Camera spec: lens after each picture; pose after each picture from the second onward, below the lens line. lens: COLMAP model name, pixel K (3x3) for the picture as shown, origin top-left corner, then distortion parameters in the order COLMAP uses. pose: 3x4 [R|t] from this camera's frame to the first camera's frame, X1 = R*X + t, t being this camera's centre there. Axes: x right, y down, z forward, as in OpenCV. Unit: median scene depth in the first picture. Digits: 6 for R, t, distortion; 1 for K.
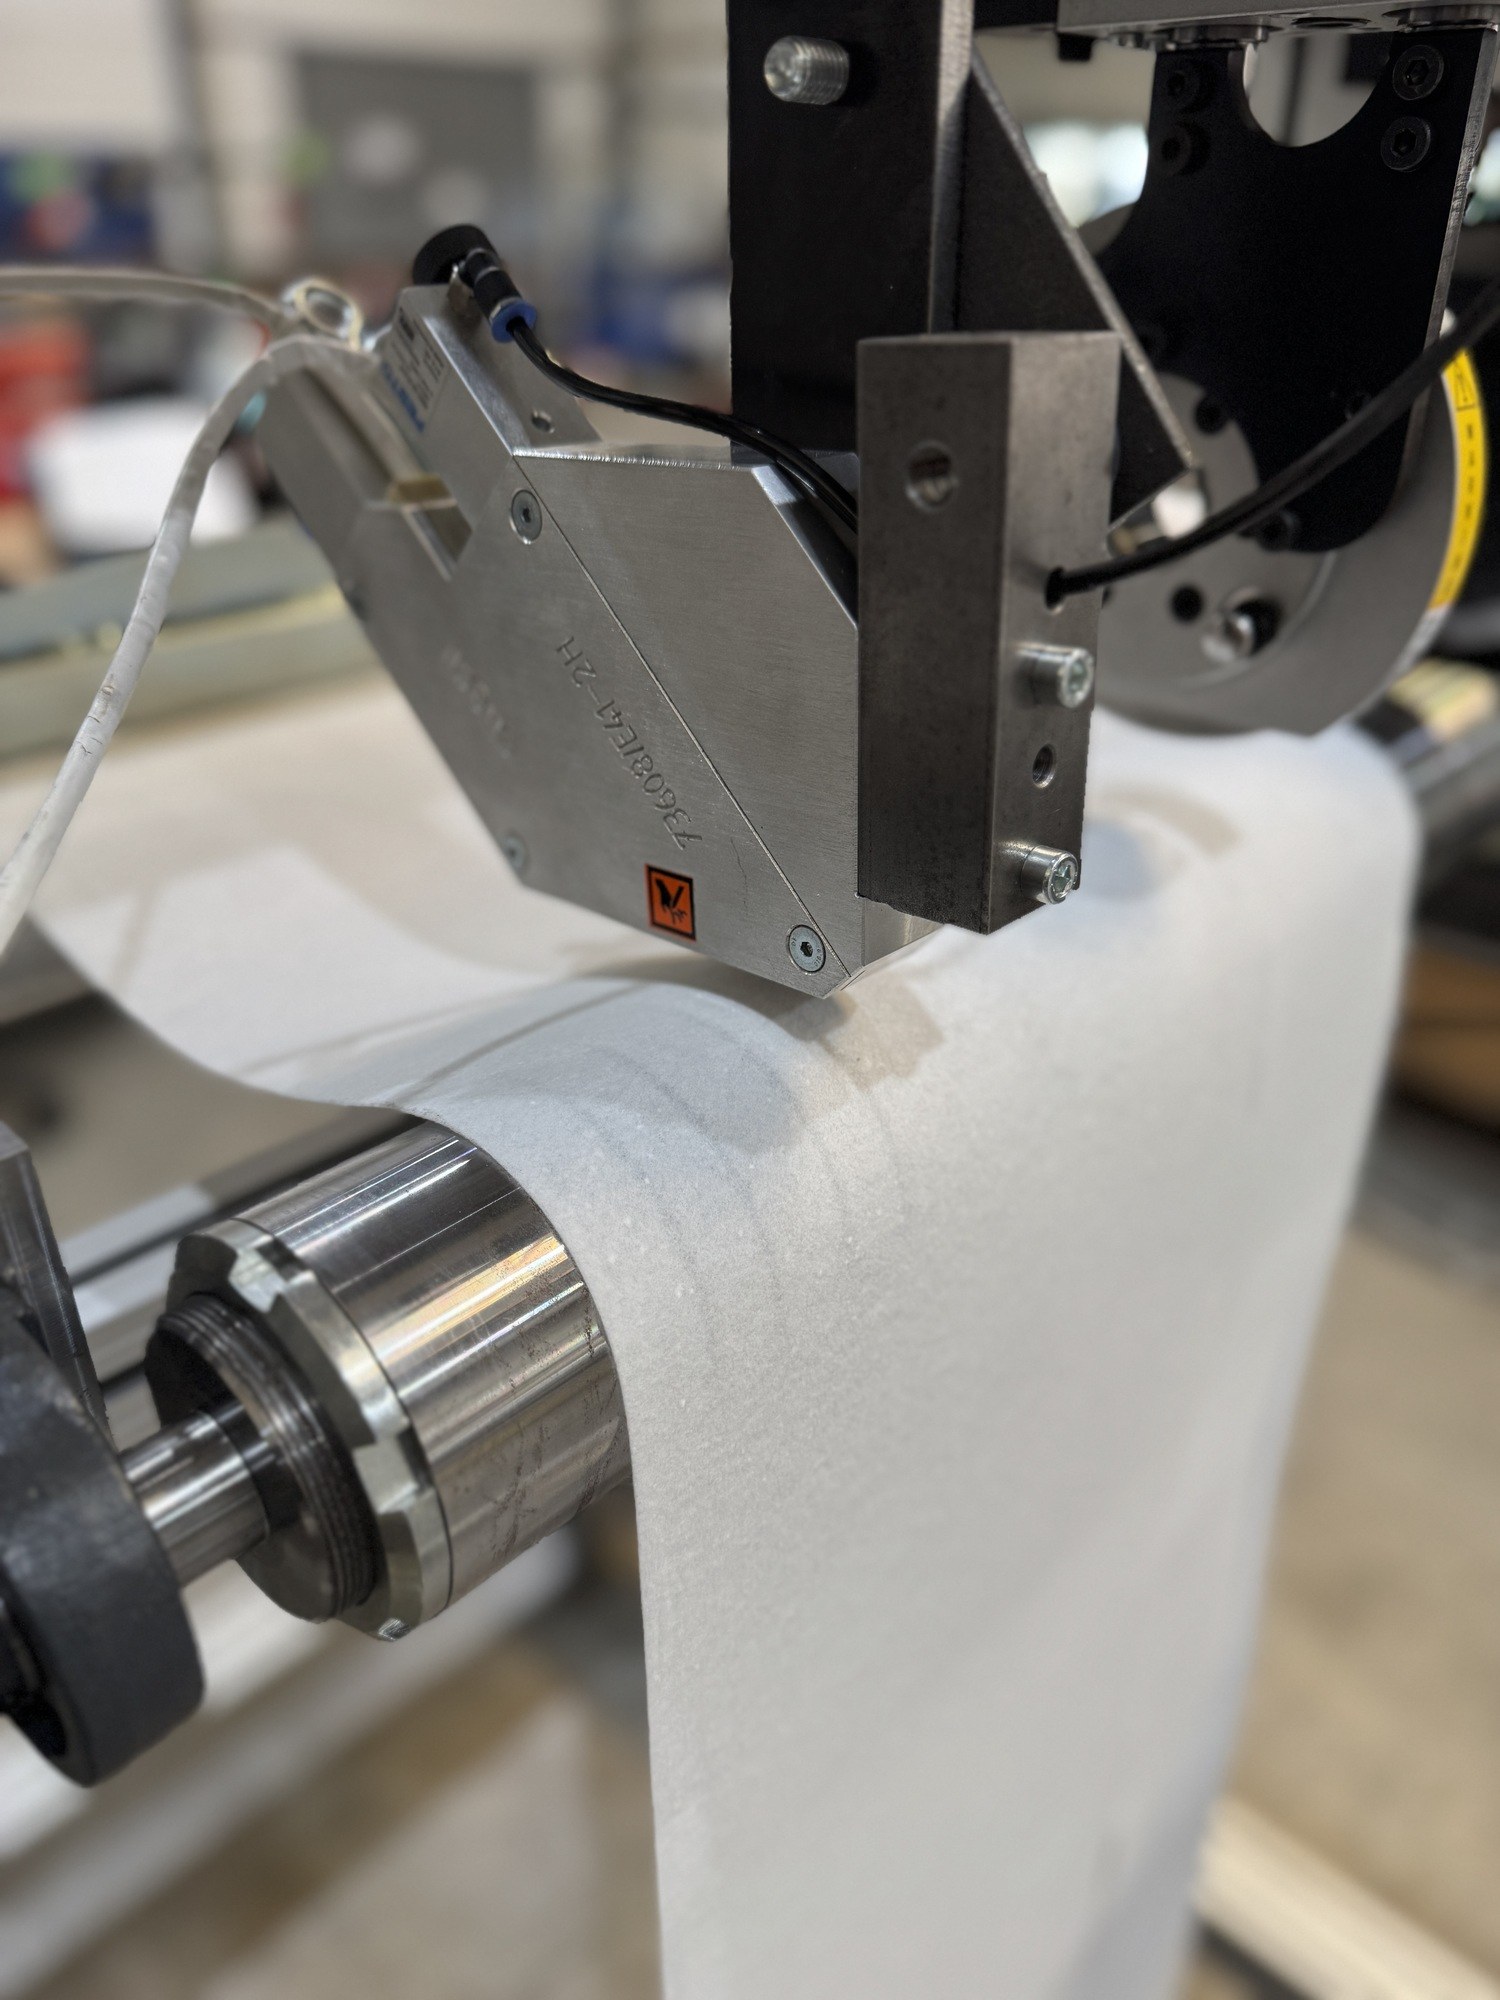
lens RADIAL K [[1444.8, 0, 733.9], [0, 1444.8, 994.6], [0, 0, 1]] dist [-0.025582, 0.008360]
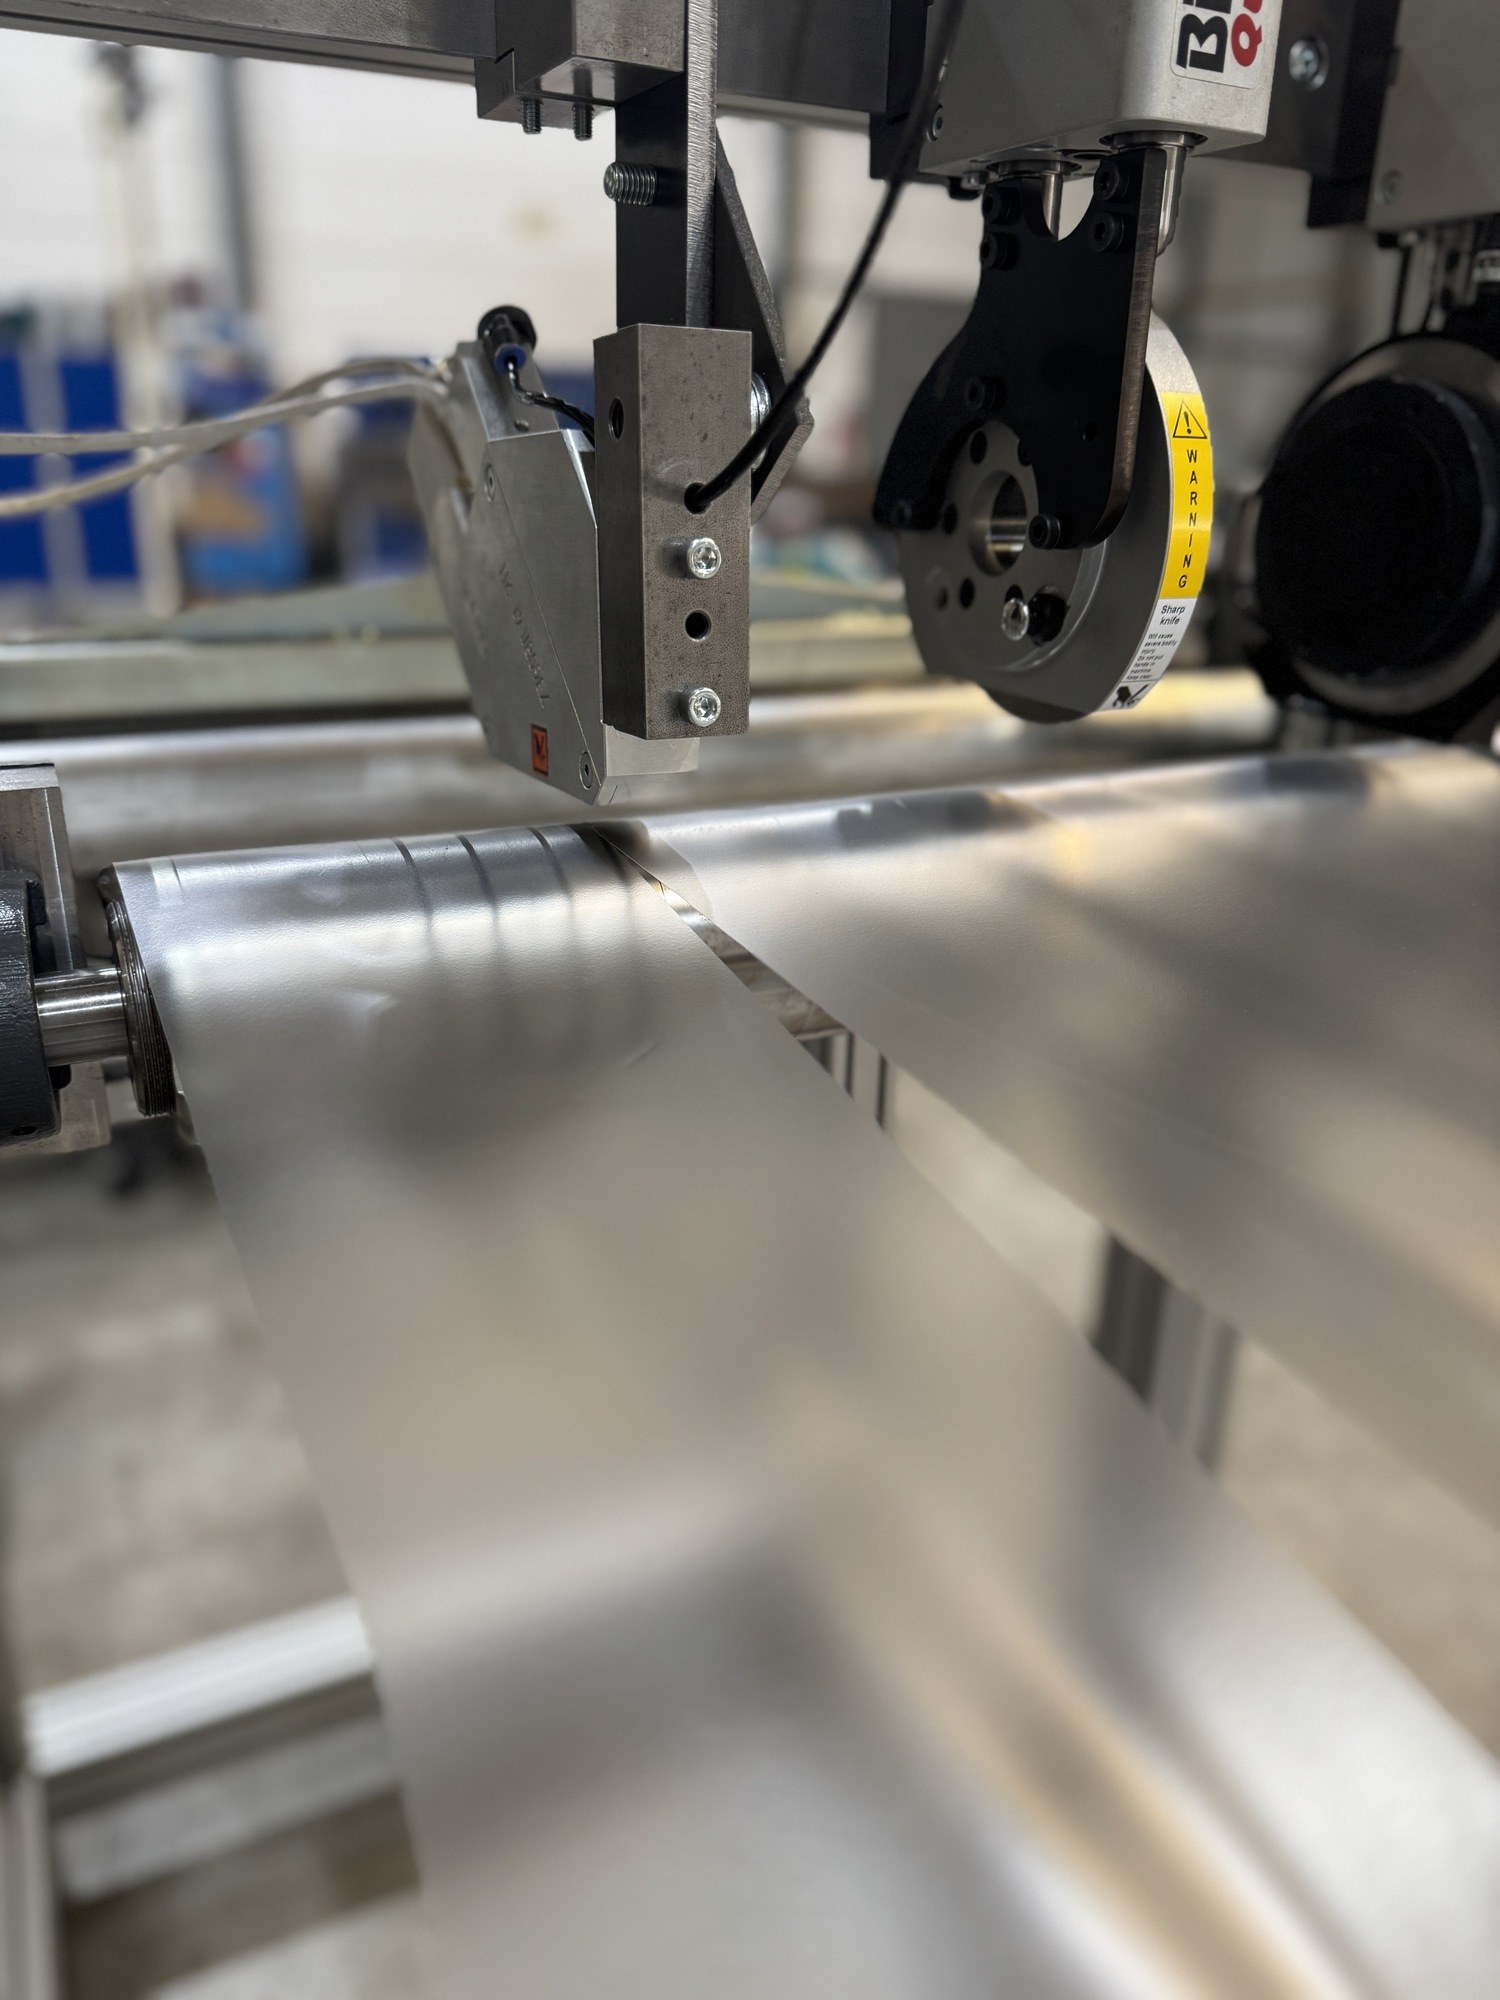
lens RADIAL K [[1444.8, 0, 763.7], [0, 1444.8, 1001.9], [0, 0, 1]] dist [-0.025582, 0.008360]
pose [[0.939187, 0.147071, -0.310320, 0.643168], [-0.185657, 0.977661, -0.098545, 0.278402], [0.288894, 0.150165, 0.945511, -0.235074]]
